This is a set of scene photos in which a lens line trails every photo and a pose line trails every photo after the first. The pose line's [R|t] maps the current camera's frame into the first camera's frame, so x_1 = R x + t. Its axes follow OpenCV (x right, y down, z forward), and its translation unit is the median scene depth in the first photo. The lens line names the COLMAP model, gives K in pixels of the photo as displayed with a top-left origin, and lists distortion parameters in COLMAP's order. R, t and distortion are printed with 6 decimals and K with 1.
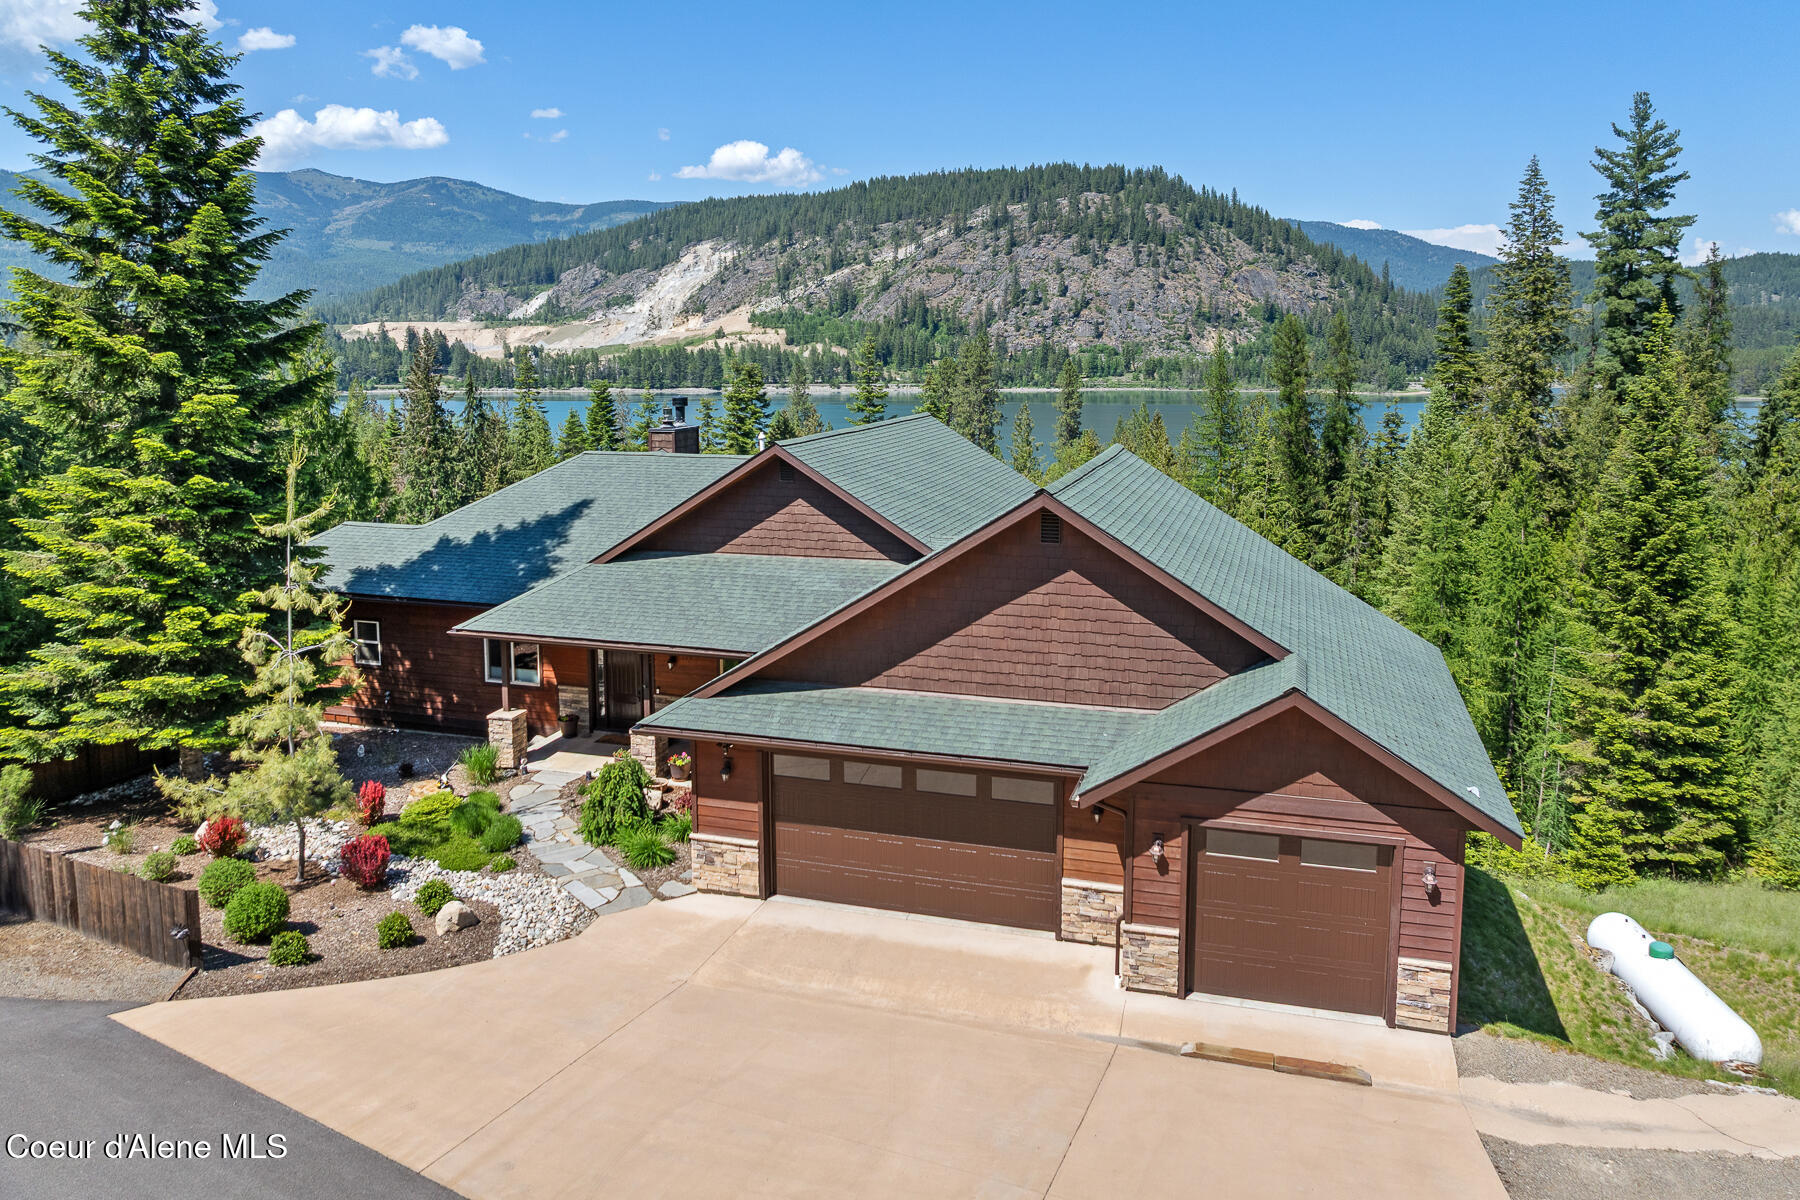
lens RADIAL K [[1322.2, 0, 865.6], [0, 1322.2, 473.0], [0, 0, 1]] dist [-0.037064, 0.032435]
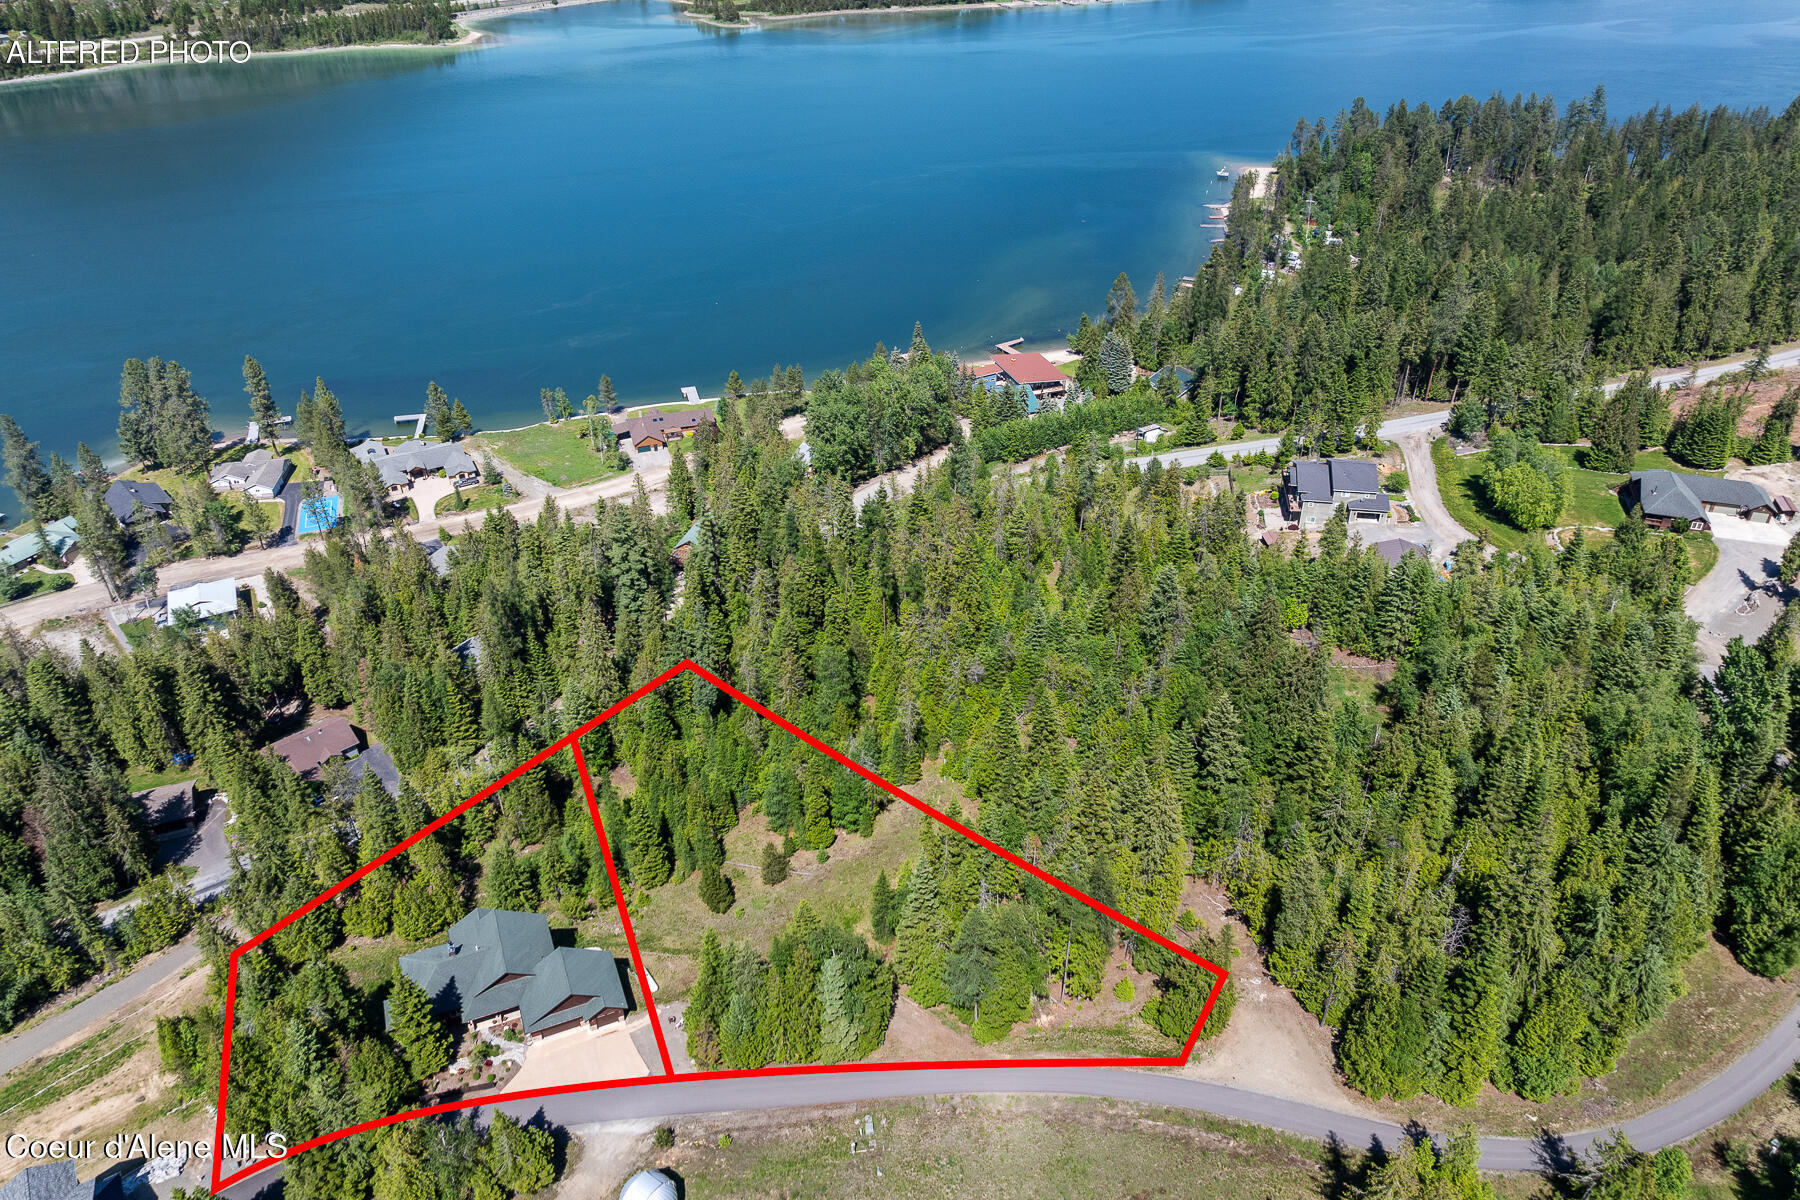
lens RADIAL K [[1243.7, 0, 948.6], [0, 1243.7, 599.6], [0, 0, 1]] dist [-0.033789, 0.013290]
pose [[0.739138, -0.357954, 0.570565, -0.353013], [0.079644, 0.887600, 0.453677, -1.170082], [-0.668829, -0.289888, 0.684567, -1.112864]]
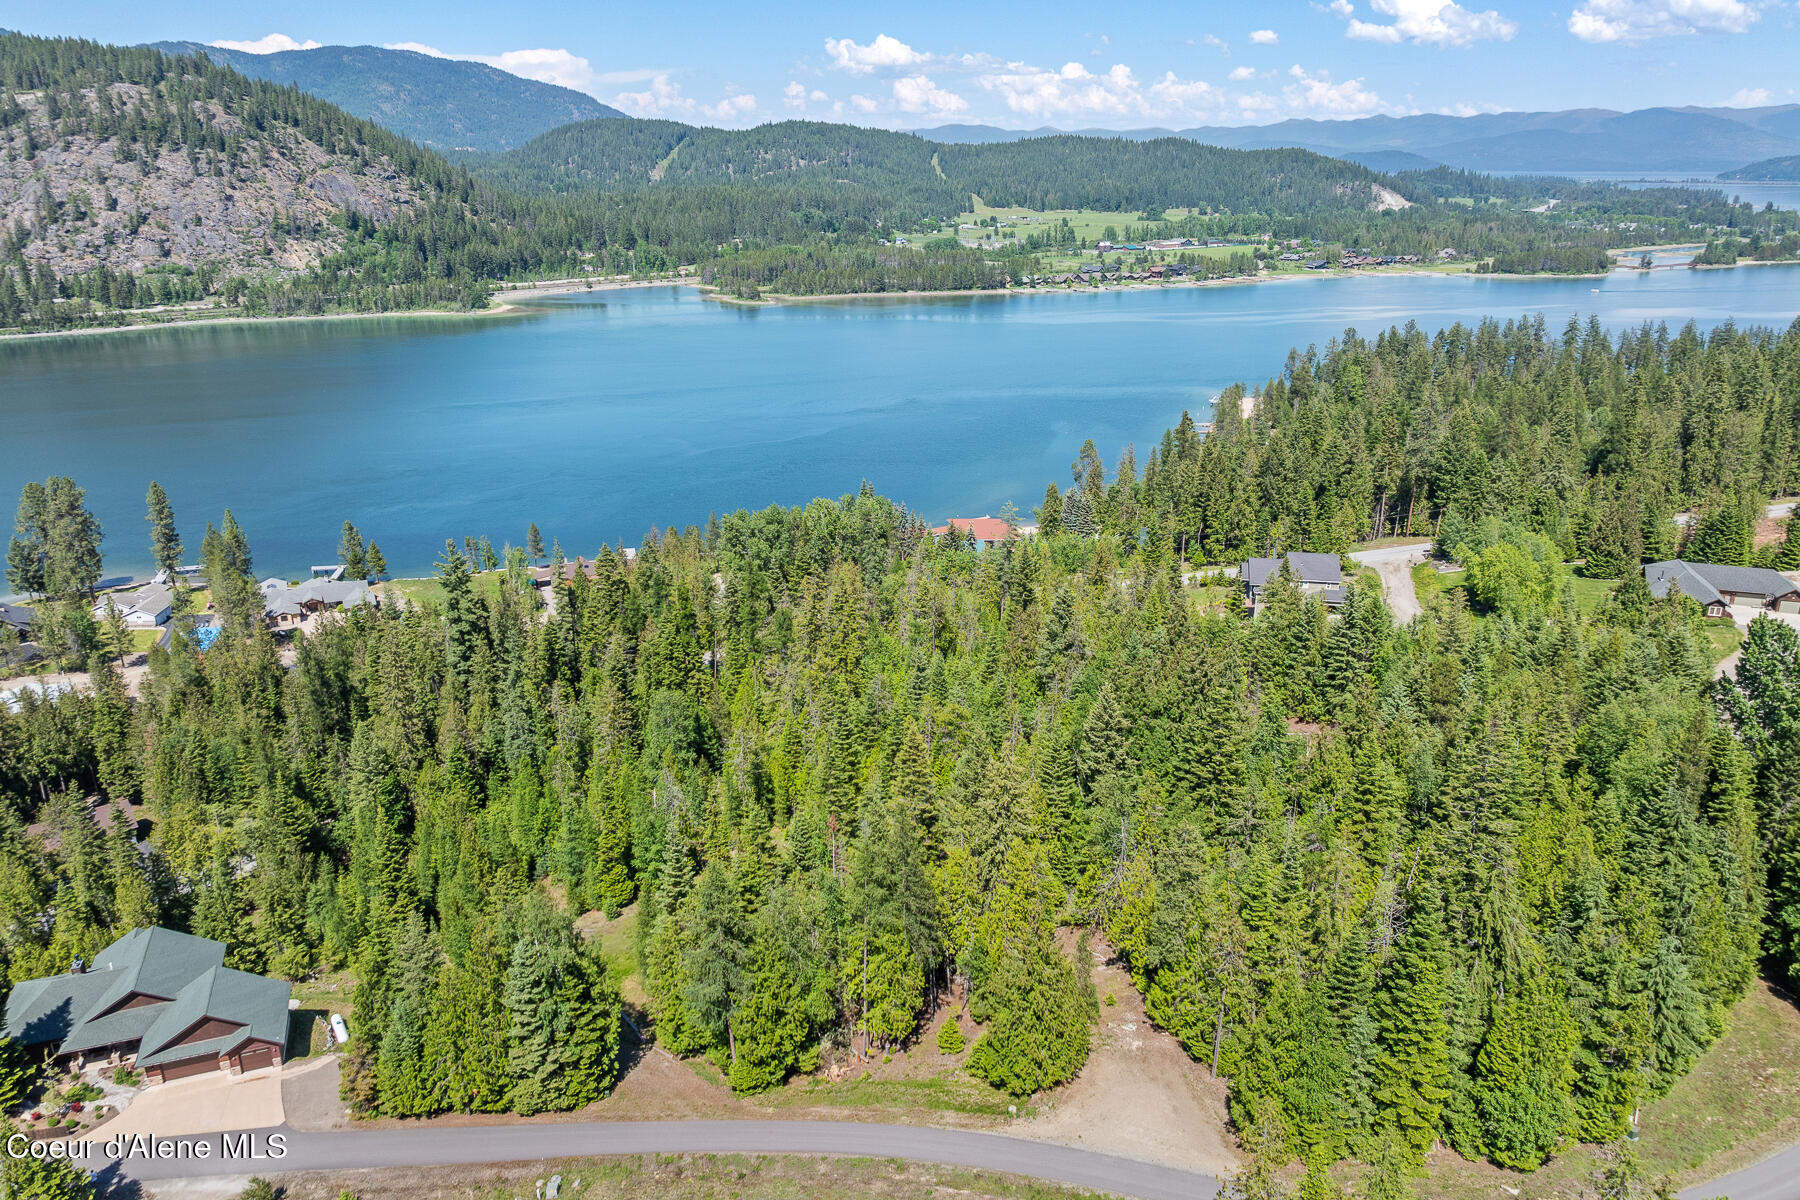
lens RADIAL K [[1274.2, 0, 936.0], [0, 1274.2, 608.8], [0, 0, 1]] dist [-0.040612, 0.026136]
pose [[0.762914, -0.202454, 0.613983, -0.104399], [0.068478, 0.969666, 0.234648, -0.629356], [-0.642864, -0.136972, 0.753635, -1.153024]]
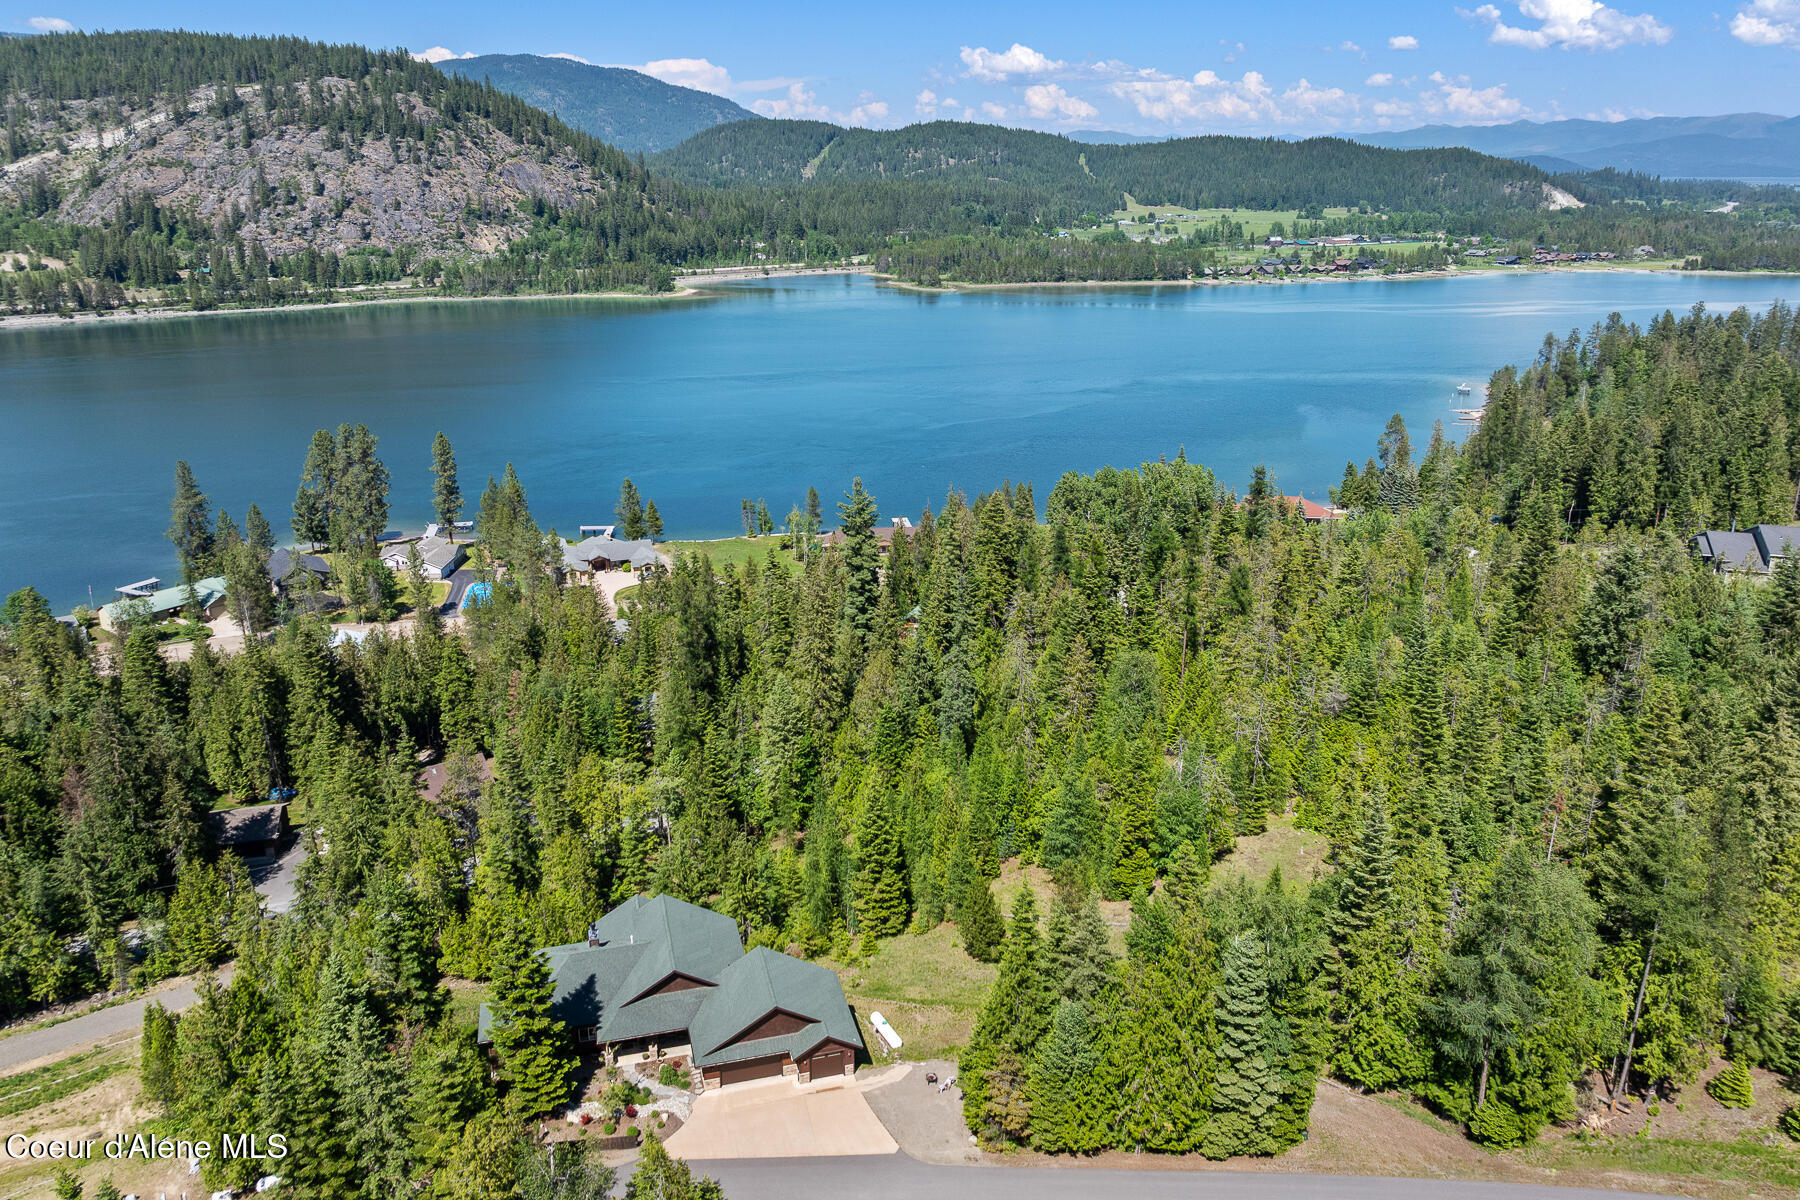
lens RADIAL K [[1269.2, 0, 963.6], [0, 1269.2, 593.9], [0, 0, 1]] dist [-0.045616, 0.023690]
pose [[0.816578, -0.172202, 0.550951, -0.356093], [0.056452, 0.973714, 0.220669, -0.540045], [-0.574469, -0.149091, 0.804834, -0.662183]]
